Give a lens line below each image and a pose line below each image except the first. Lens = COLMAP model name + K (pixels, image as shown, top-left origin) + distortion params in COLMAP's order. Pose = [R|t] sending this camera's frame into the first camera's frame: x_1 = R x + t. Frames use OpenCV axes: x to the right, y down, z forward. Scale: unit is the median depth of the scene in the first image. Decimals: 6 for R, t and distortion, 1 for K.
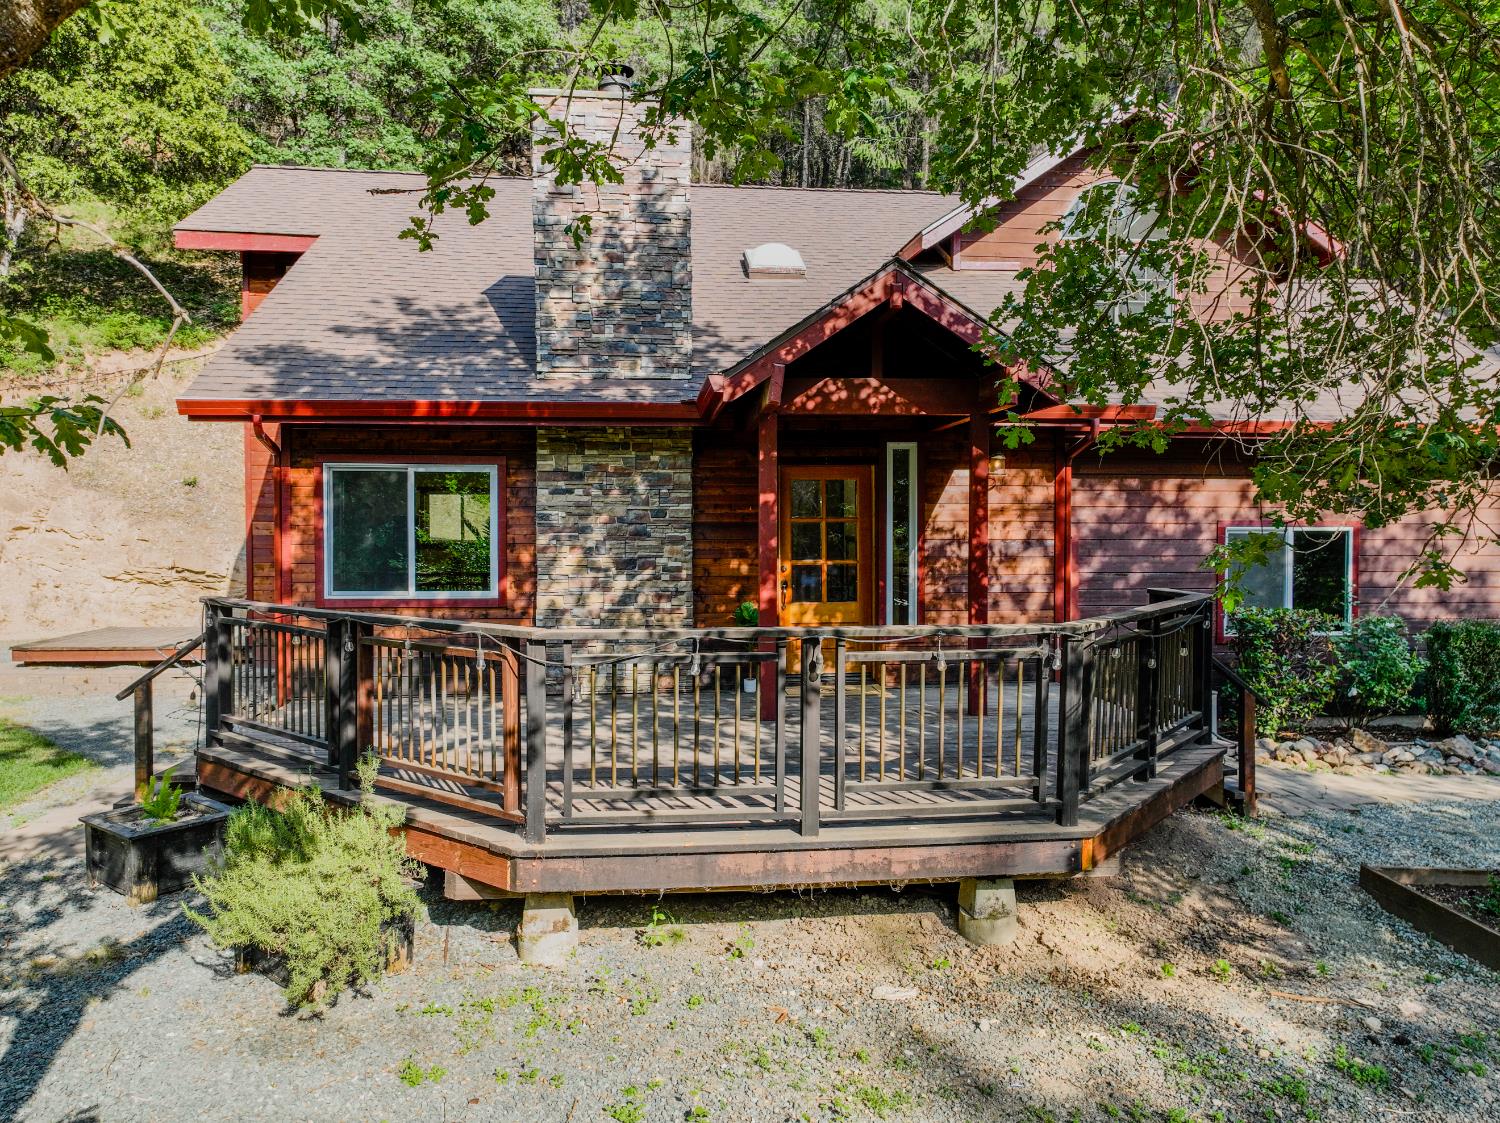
lens RADIAL K [[1017.5, 0, 750.0], [0, 1017.5, 561.5], [0, 0, 1]] dist [0.000708, -0.000019]
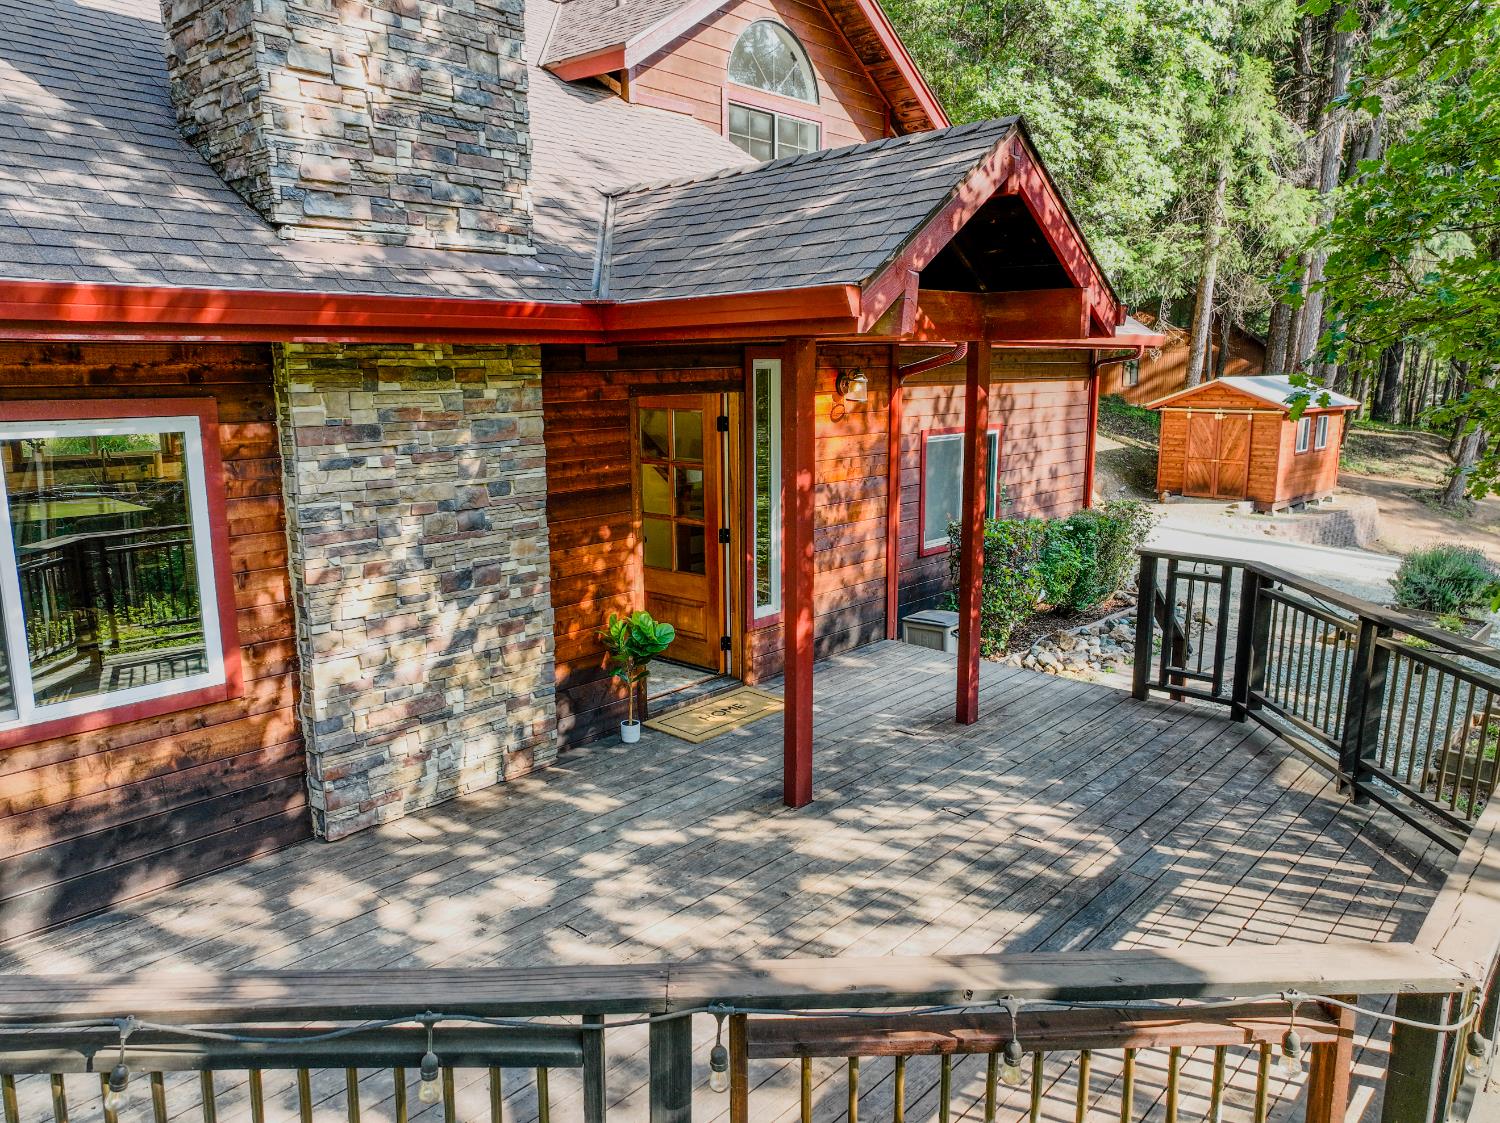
lens RADIAL K [[1055.8, 0, 748.9], [0, 1055.8, 556.6], [0, 0, 1]] dist [0.001701, 0.015612]
pose [[0.747699, -0.123865, 0.652383, -0.385619], [0.027839, 0.987432, 0.155573, -0.099410], [-0.663454, -0.098160, 0.741750, 0.450113]]
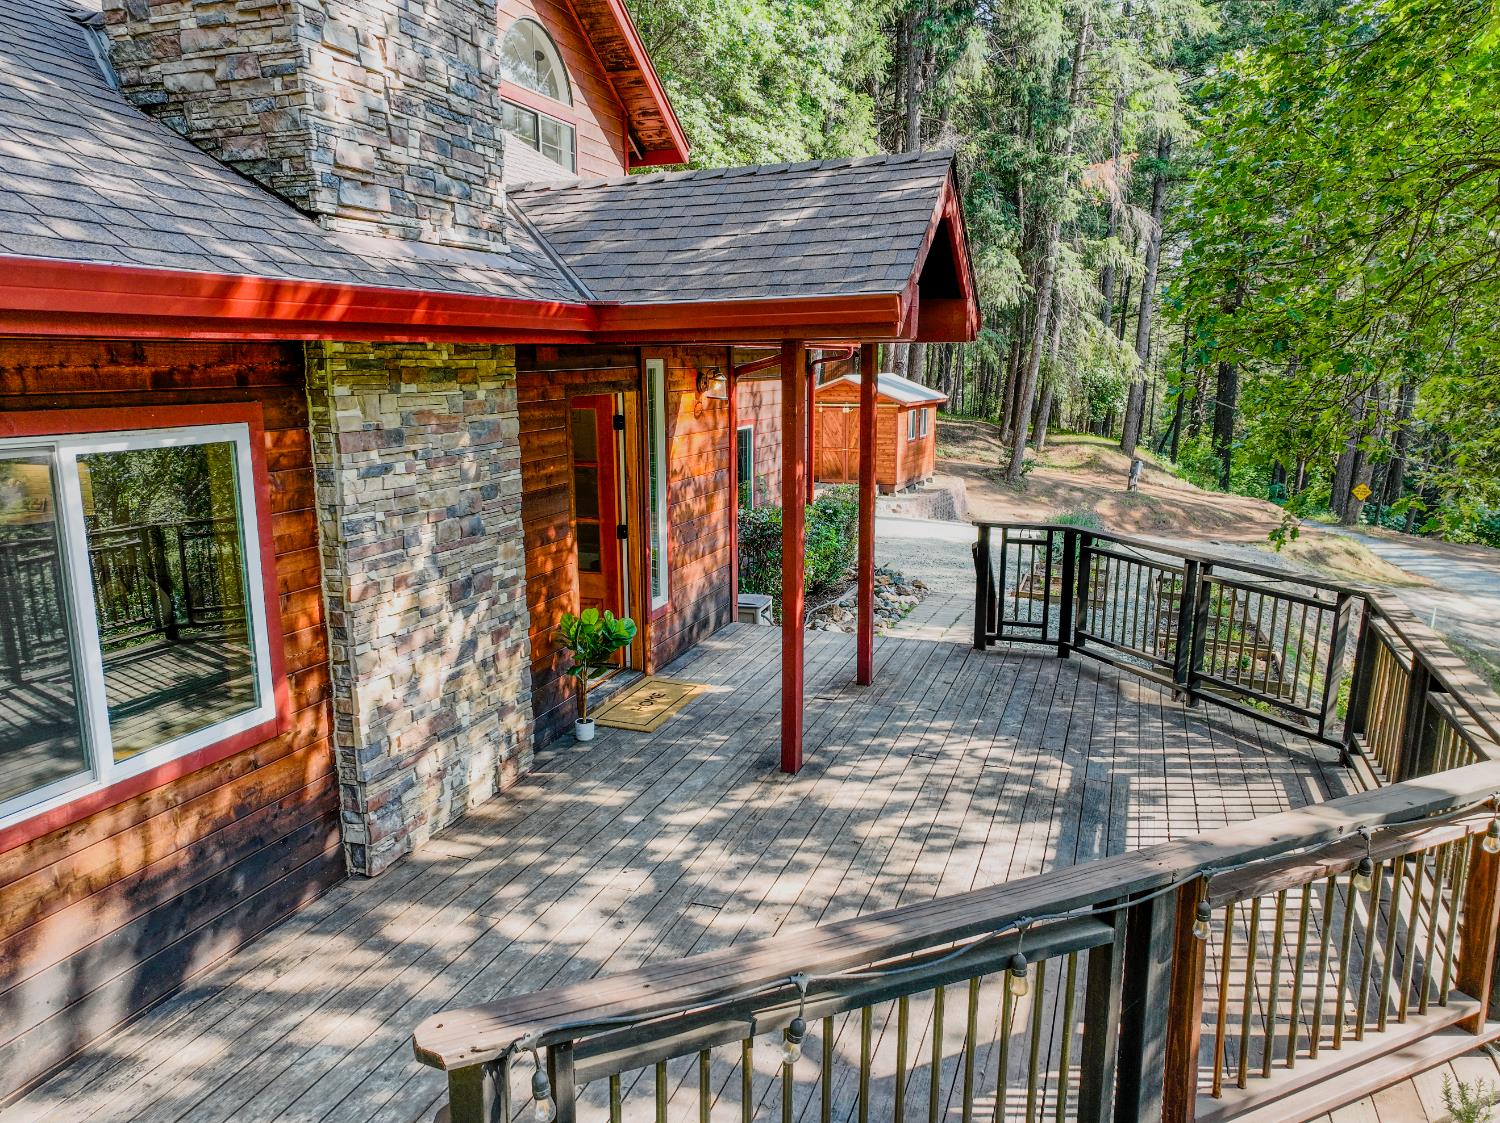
lens RADIAL K [[1055.8, 0, 748.9], [0, 1055.8, 556.6], [0, 0, 1]] dist [0.001701, 0.015612]
pose [[0.443473, -0.167002, 0.880592, -0.555594], [0.036026, 0.985015, 0.168663, -0.106507], [-0.895563, -0.043073, 0.442844, 0.606311]]
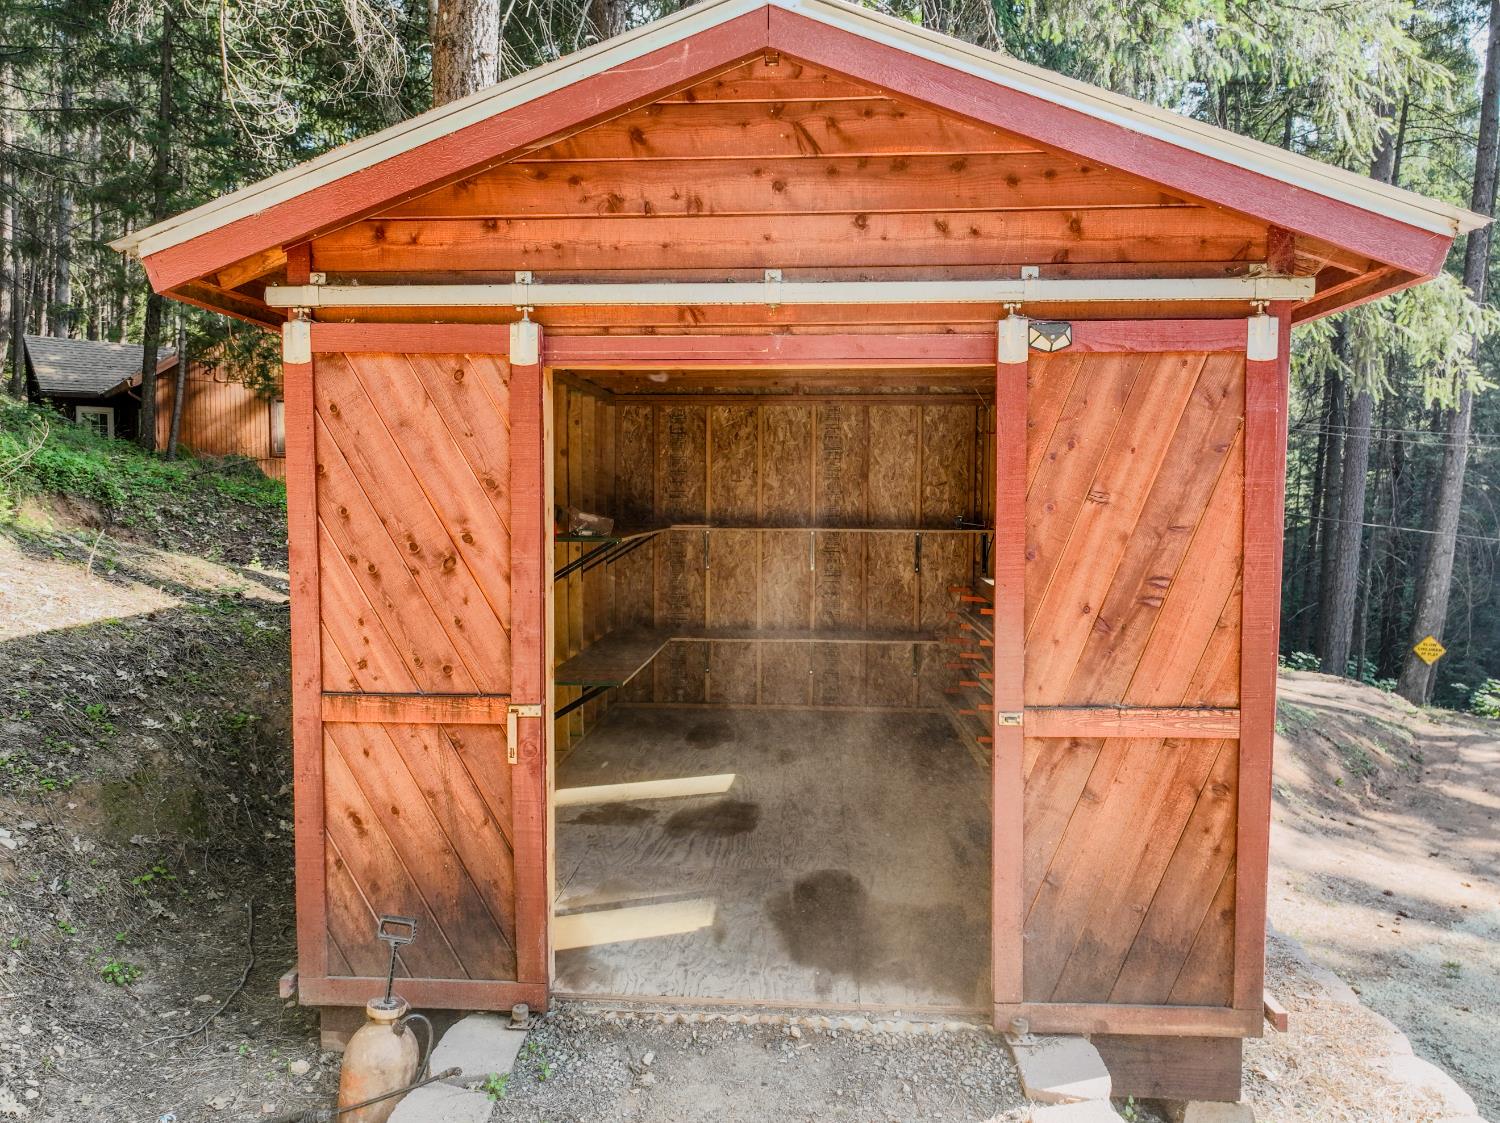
lens RADIAL K [[1055.8, 0, 748.9], [0, 1055.8, 556.6], [0, 0, 1]] dist [0.001701, 0.015612]
pose [[0.131794, -0.064336, 0.989187, 2.377068], [0.032863, 0.997627, 0.060506, 0.067998], [-0.990732, 0.024534, 0.133595, 1.847219]]
